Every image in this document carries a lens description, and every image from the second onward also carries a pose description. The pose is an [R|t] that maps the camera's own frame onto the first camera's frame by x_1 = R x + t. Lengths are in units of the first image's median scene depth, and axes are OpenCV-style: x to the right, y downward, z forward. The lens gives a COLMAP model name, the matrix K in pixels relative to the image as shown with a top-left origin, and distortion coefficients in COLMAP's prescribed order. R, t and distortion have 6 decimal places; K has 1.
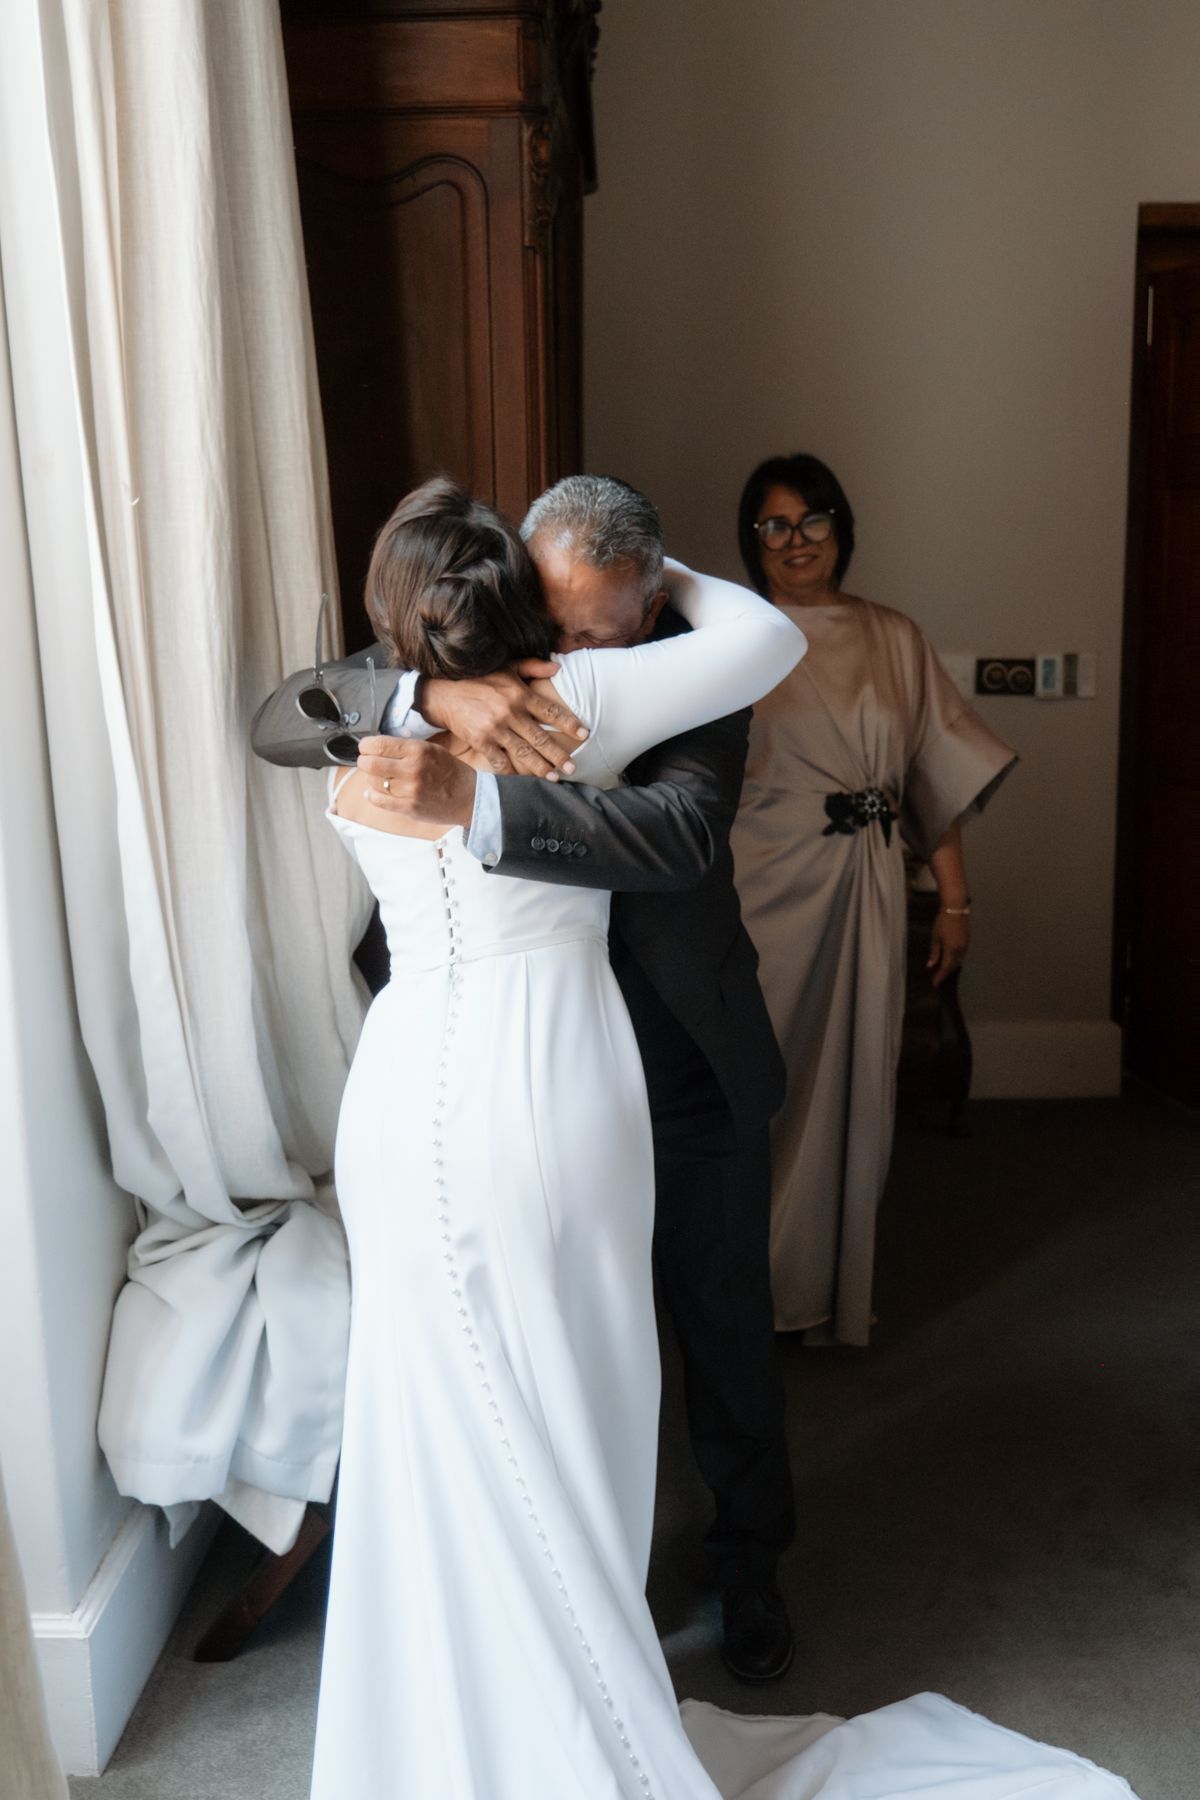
lens RADIAL K [[1793.3, 0, 632.1], [0, 1793.3, 917.5], [0, 0, 1]] dist [-0.024284, 0.007707]
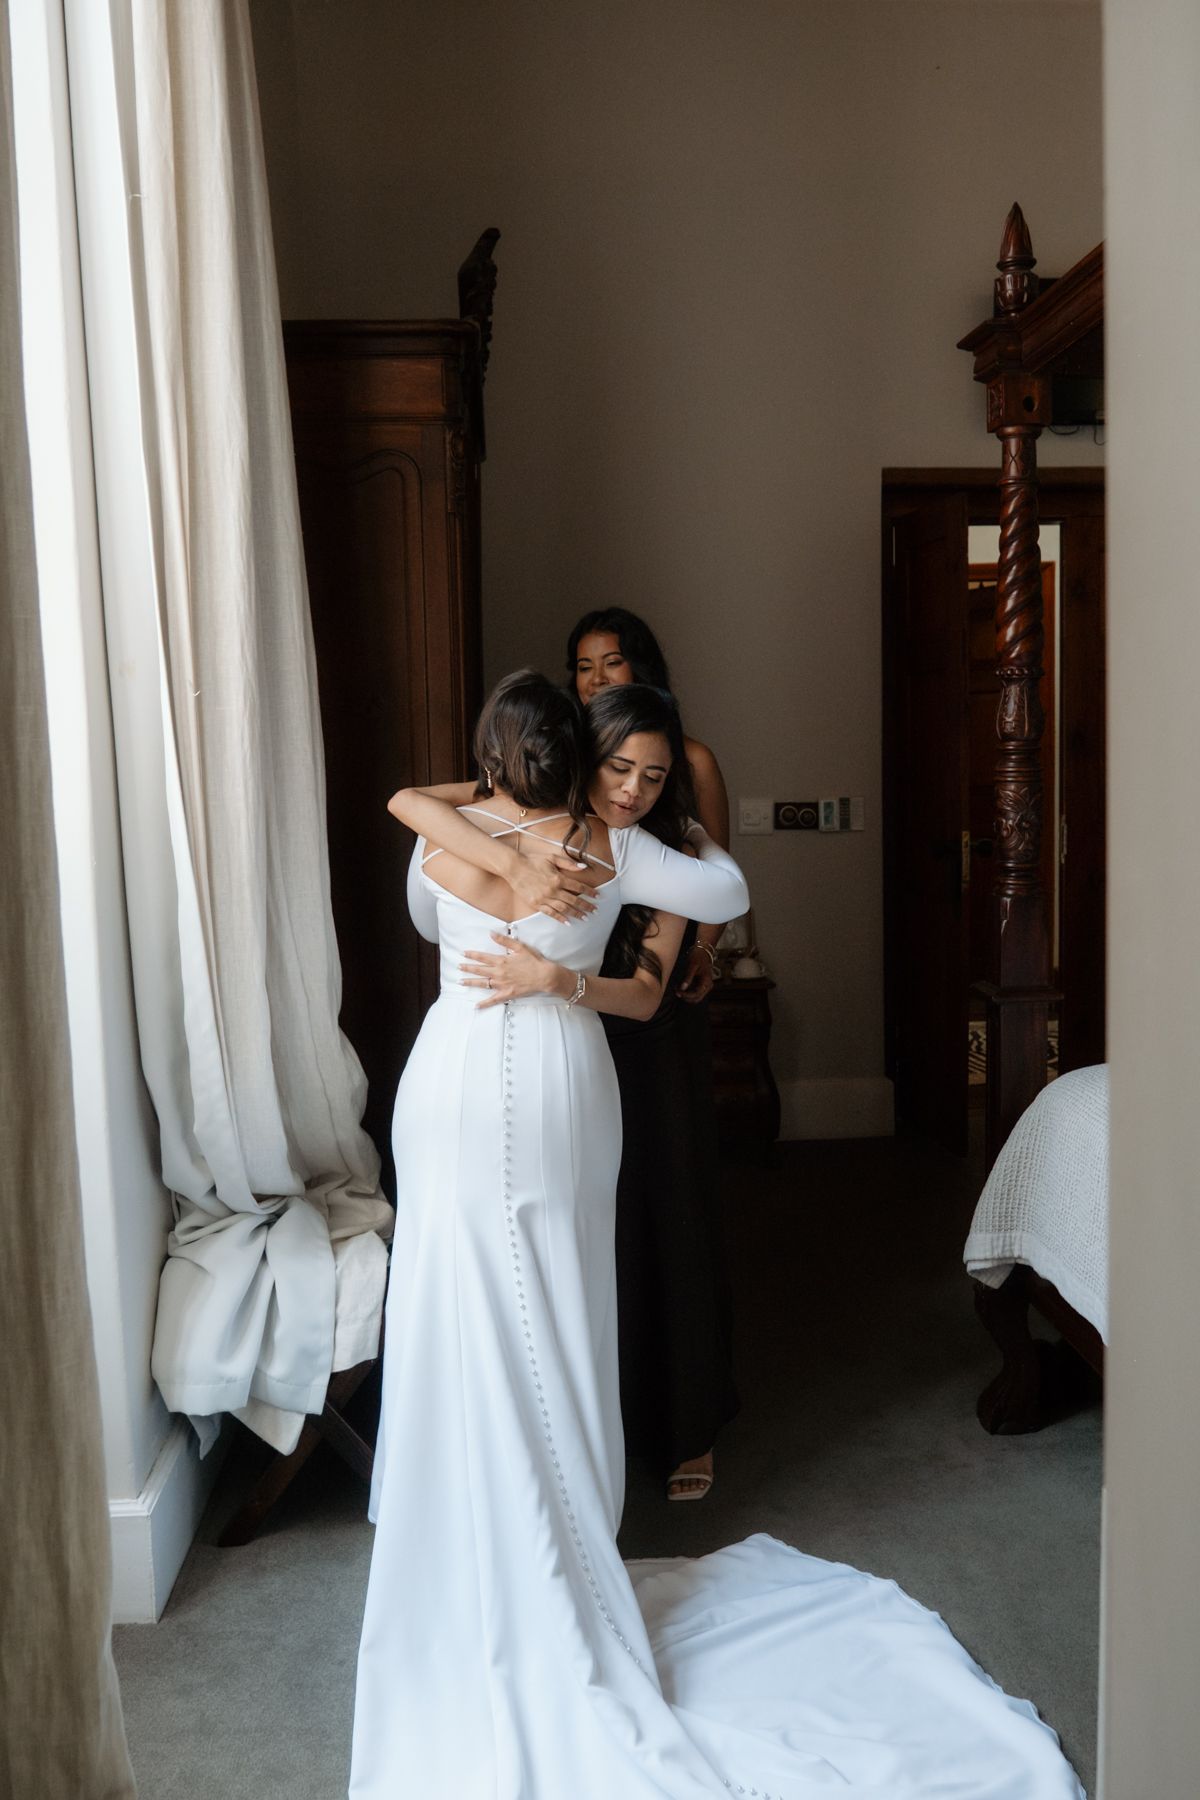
lens RADIAL K [[1519.3, 0, 600.0], [0, 1519.3, 900.0], [0, 0, 1]] dist [-0.006462, -0.001574]
pose [[0.997241, -0.016669, 0.072341, -0.038832], [0.022822, 0.996113, -0.085081, 0.043006], [-0.070641, 0.086497, 0.993744, -0.215828]]
